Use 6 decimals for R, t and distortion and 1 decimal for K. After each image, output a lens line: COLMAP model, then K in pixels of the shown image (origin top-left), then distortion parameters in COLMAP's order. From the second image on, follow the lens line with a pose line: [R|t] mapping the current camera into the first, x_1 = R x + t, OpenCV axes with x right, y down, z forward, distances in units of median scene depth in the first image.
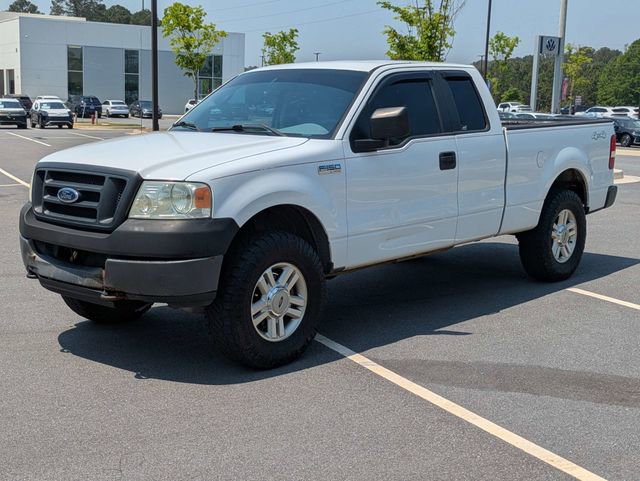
lens RADIAL K [[865.8, 0, 320.0], [0, 865.8, 240.5], [0, 0, 1]] dist [0.032520, 0.046893]
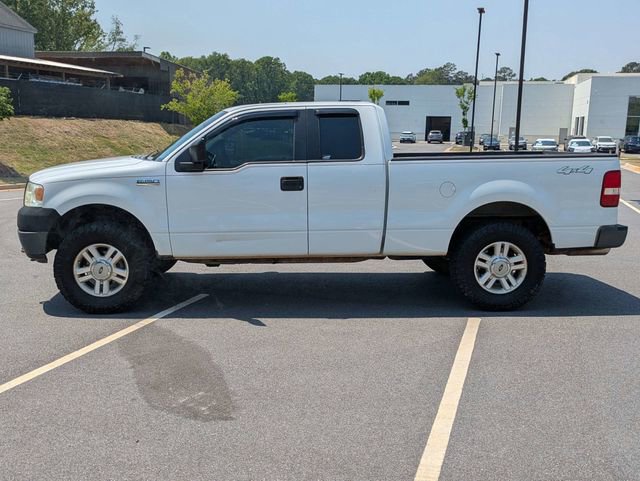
lens RADIAL K [[631.5, 0, 320.0], [0, 631.5, 240.5], [0, 0, 1]] dist [0.040340, -0.012606]
pose [[0.712806, 0.109855, -0.692704, 0.899804], [-0.111963, 0.992814, 0.042237, -0.062079], [0.692367, 0.047451, 0.719984, 0.447096]]
